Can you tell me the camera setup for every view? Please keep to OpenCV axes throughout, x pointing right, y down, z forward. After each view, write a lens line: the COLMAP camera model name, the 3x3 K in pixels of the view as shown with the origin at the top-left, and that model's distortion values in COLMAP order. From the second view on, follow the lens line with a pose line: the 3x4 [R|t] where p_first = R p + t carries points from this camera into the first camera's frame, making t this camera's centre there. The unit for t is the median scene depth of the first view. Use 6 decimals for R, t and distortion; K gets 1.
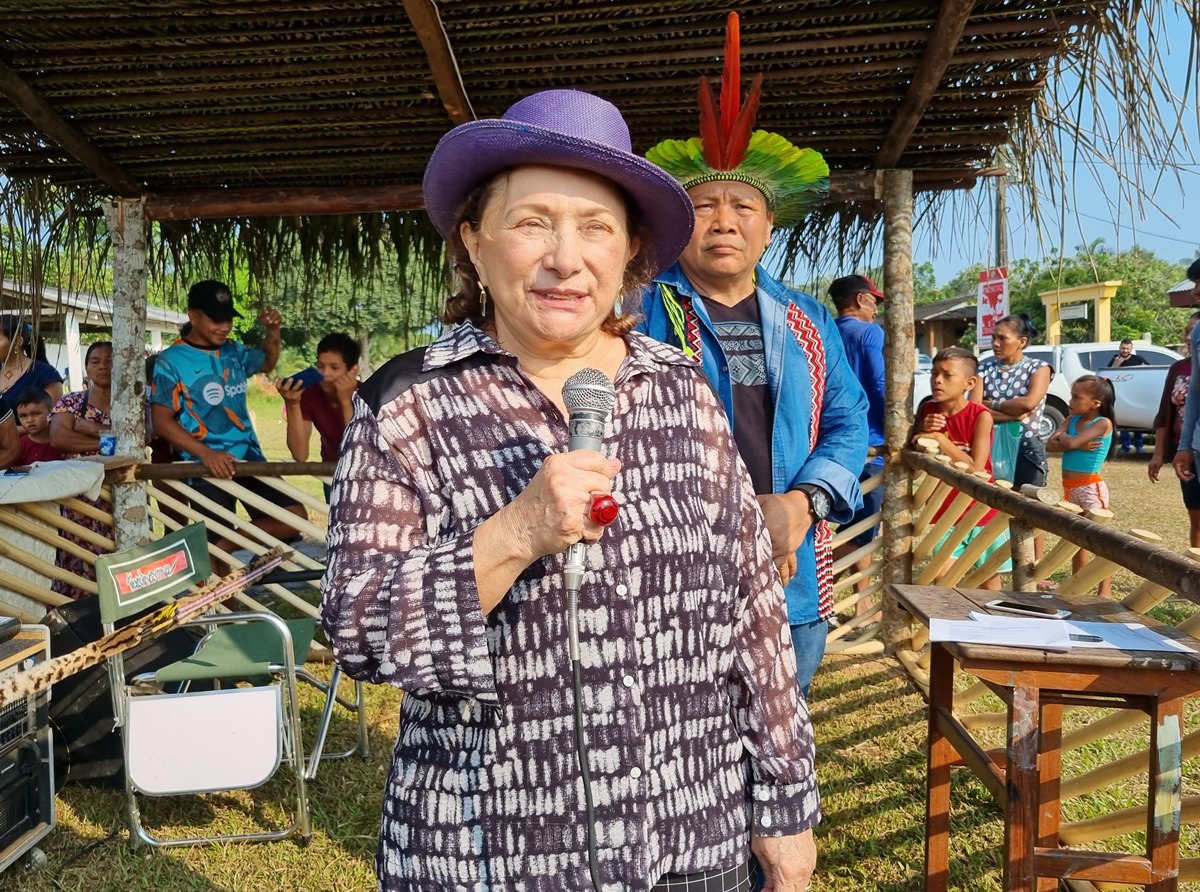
lens RADIAL K [[1040.9, 0, 600.0], [0, 1040.9, 446.0], [0, 0, 1]] dist [0.037331, -0.019382]
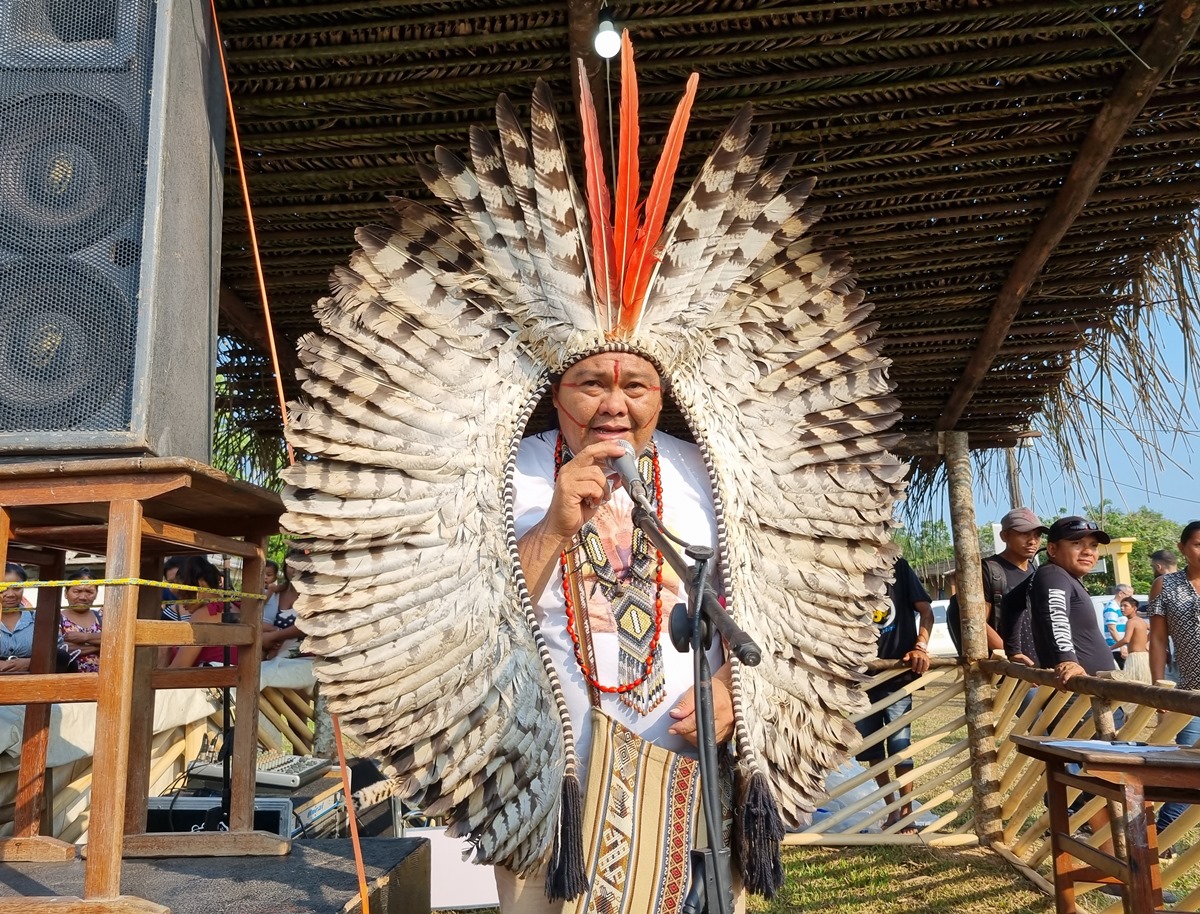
lens RADIAL K [[987.4, 0, 600.9], [0, 987.4, 443.6], [0, 0, 1]] dist [0.030816, -0.002688]
pose [[0.999371, 0.002588, -0.035380, -0.115312], [-0.011161, 0.969626, -0.244337, 0.052847], [0.033673, 0.244578, 0.969045, -0.191949]]
